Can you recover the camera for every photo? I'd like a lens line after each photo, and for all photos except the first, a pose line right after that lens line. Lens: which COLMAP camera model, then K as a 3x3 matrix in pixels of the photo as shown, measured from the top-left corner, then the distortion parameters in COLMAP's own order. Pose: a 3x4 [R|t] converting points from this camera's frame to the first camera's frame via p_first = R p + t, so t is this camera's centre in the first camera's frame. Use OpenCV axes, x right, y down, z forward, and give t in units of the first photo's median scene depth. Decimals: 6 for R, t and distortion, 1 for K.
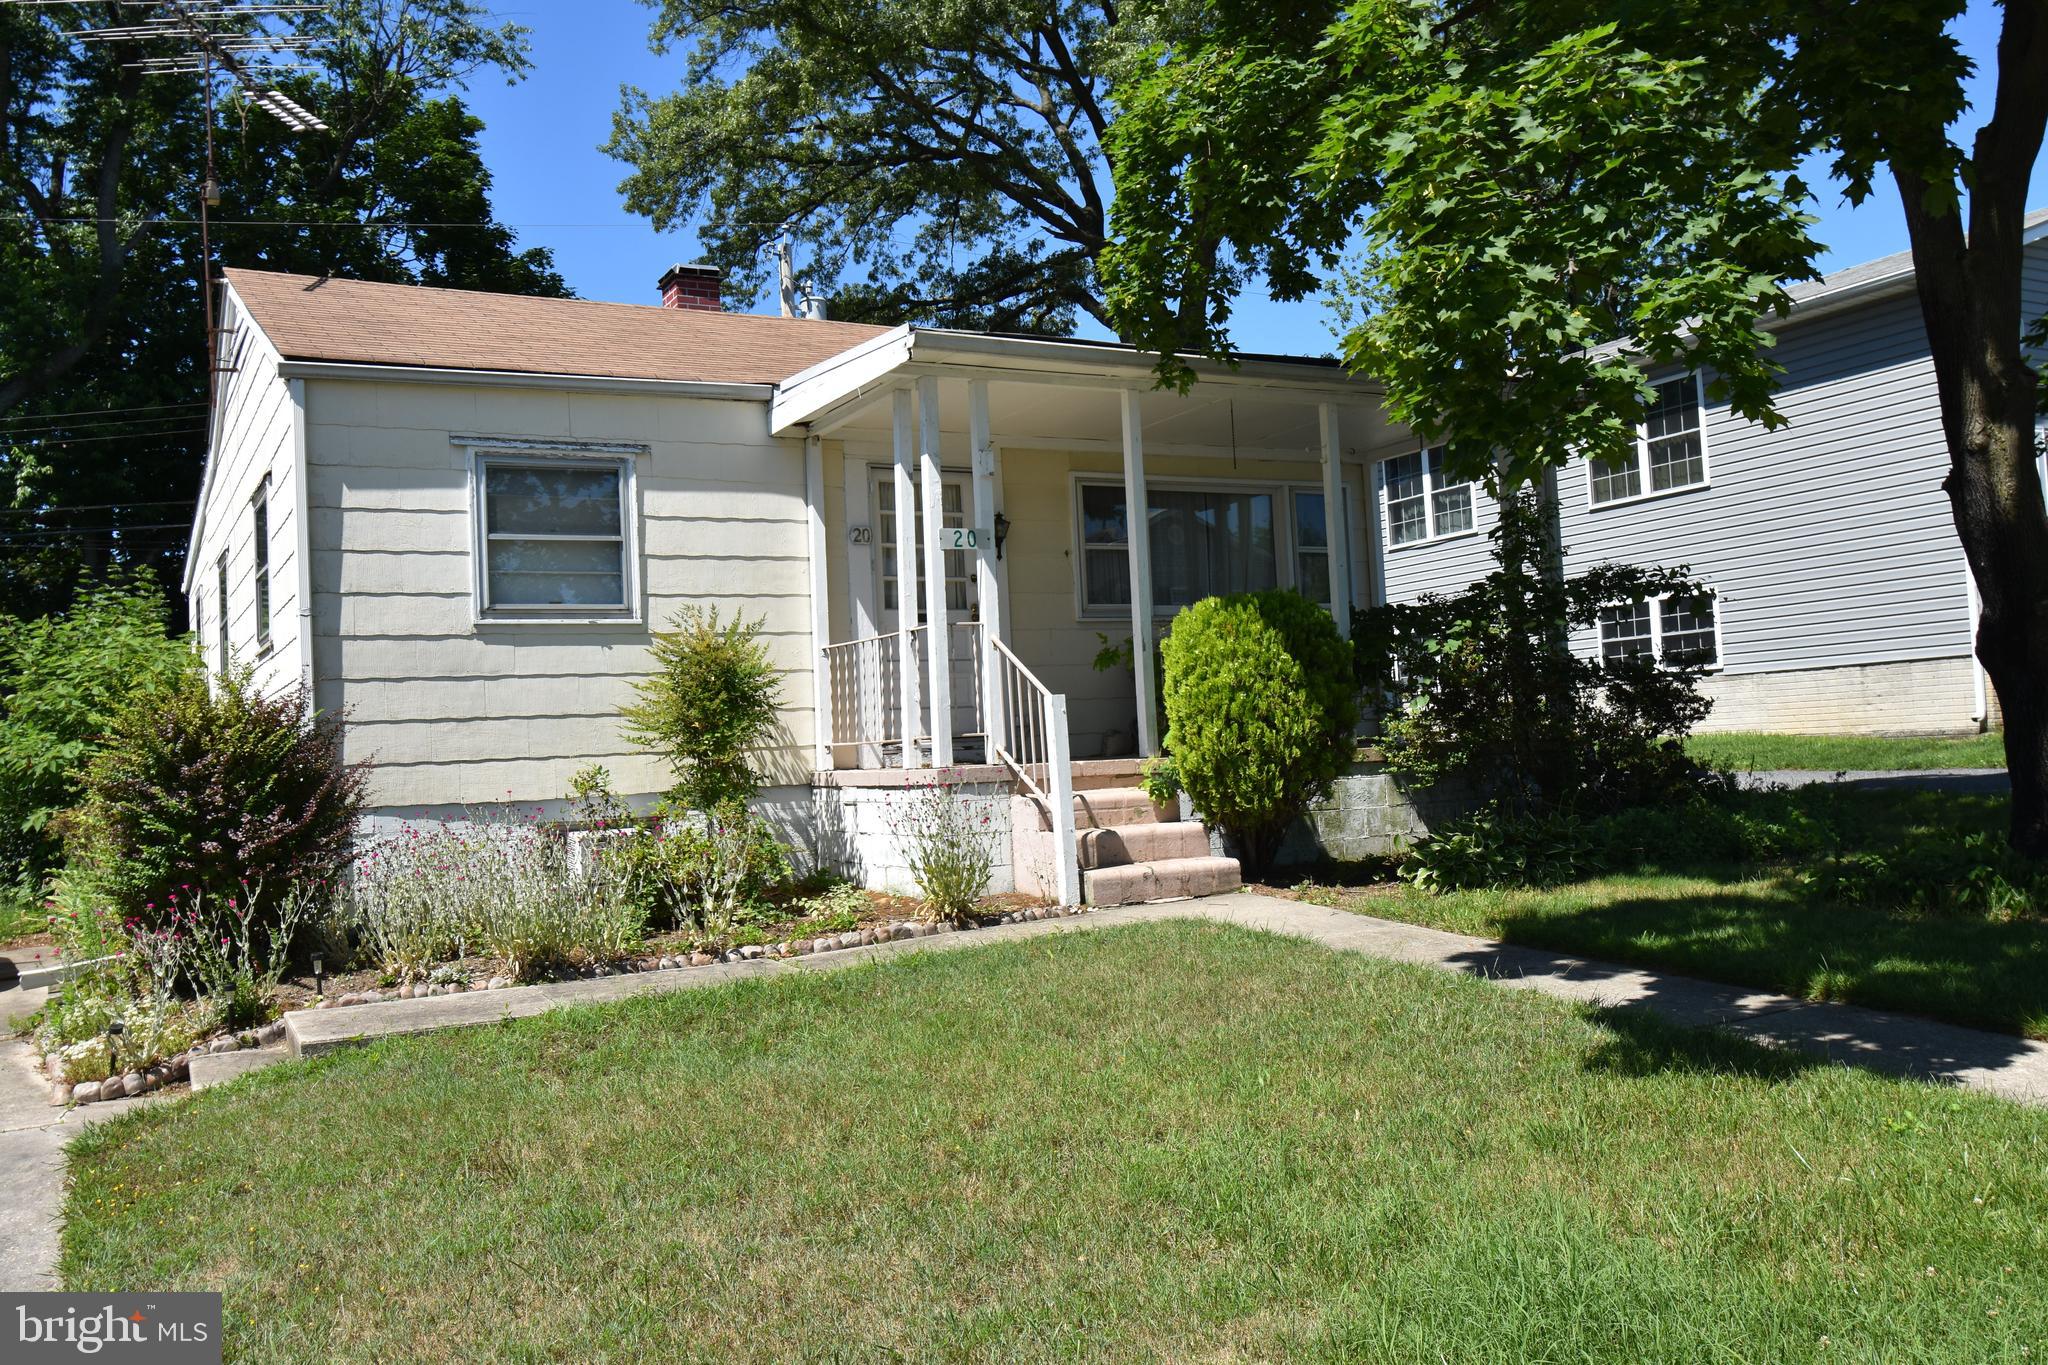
lens RADIAL K [[1724.3, 0, 1024.2], [0, 1724.3, 684.1], [0, 0, 1]] dist [-0.007037, -0.002394]
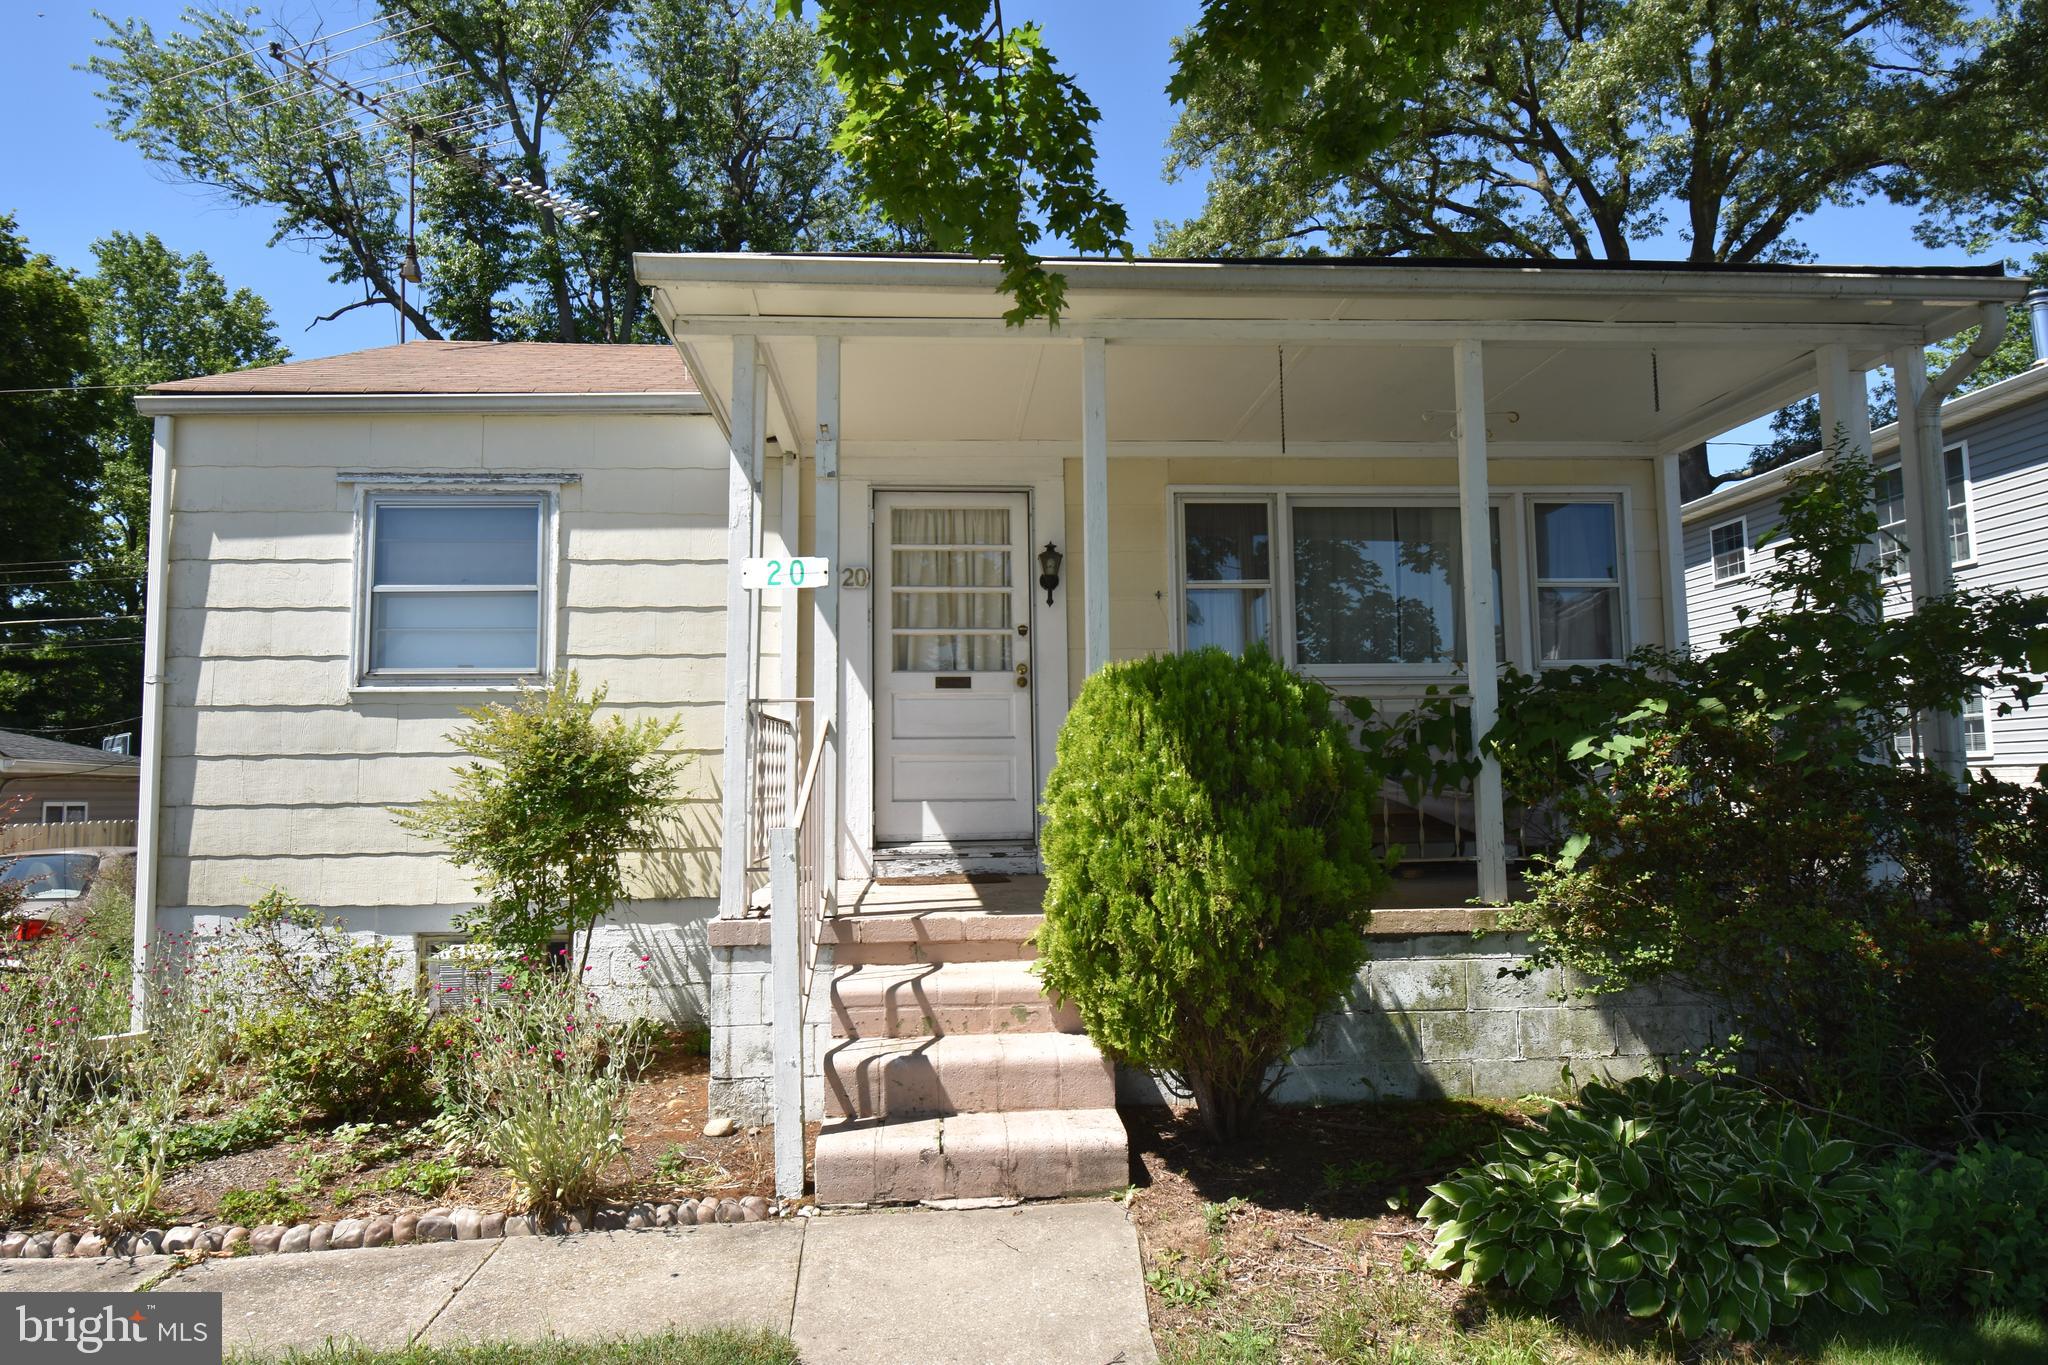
lens RADIAL K [[1318.6, 0, 1021.8], [0, 1318.6, 659.8], [0, 0, 1]] dist [-0.004866, -0.005940]
pose [[0.906689, -0.002603, -0.421792, 0.251769], [-0.013445, 0.999294, -0.035068, -0.032503], [0.421586, 0.037467, 0.906014, 0.550887]]
